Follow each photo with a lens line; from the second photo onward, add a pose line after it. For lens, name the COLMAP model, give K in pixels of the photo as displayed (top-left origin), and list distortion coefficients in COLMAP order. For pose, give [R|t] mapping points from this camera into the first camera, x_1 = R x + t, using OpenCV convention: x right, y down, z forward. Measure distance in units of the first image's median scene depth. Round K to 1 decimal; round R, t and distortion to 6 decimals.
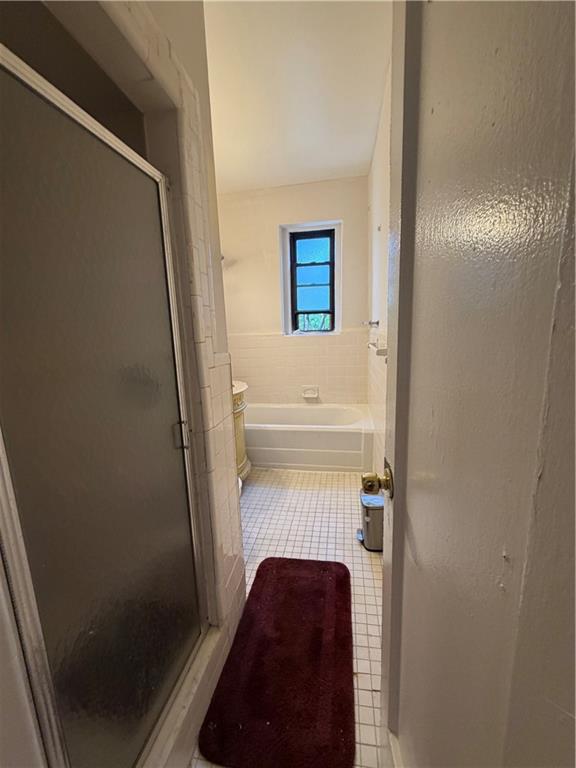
lens RADIAL K [[310.0, 0, 279.8], [0, 310.0, 381.7], [0, 0, 1]] dist [0.000612, -0.000147]
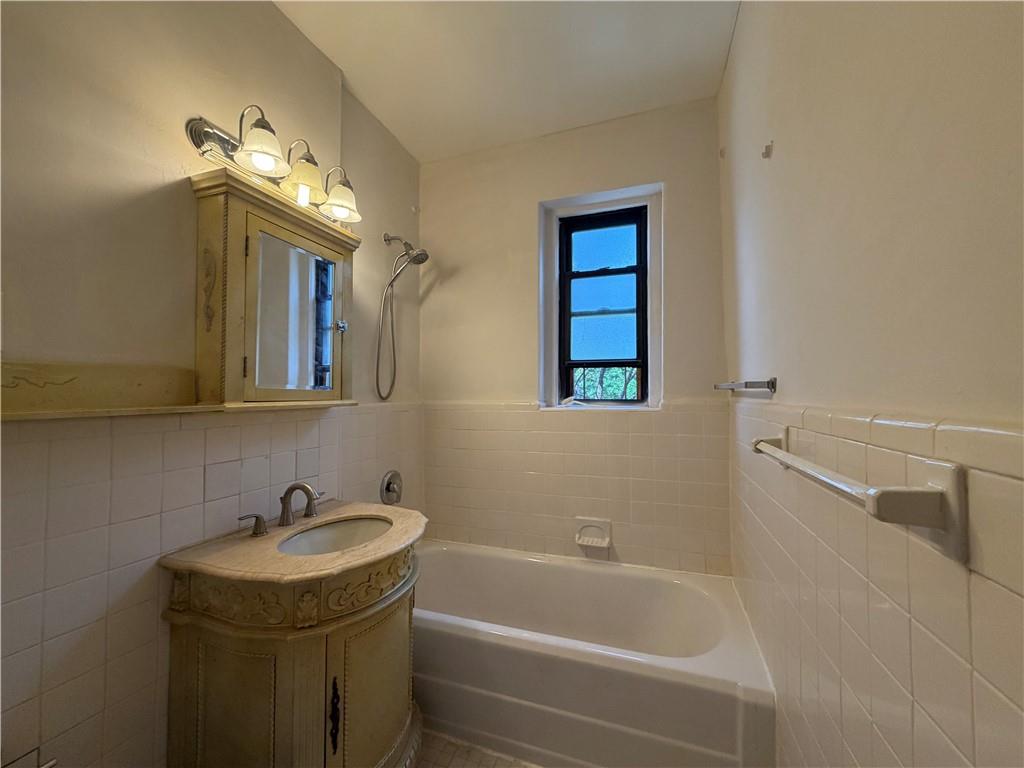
lens RADIAL K [[413.3, 0, 512.0], [0, 413.3, 384.0], [0, 0, 1]] dist [0.000612, -0.000147]
pose [[0.991102, 0.030350, -0.129596, 0.051866], [-0.055468, 0.979260, -0.194866, -0.055862], [0.120994, 0.200320, 0.972231, 0.353299]]
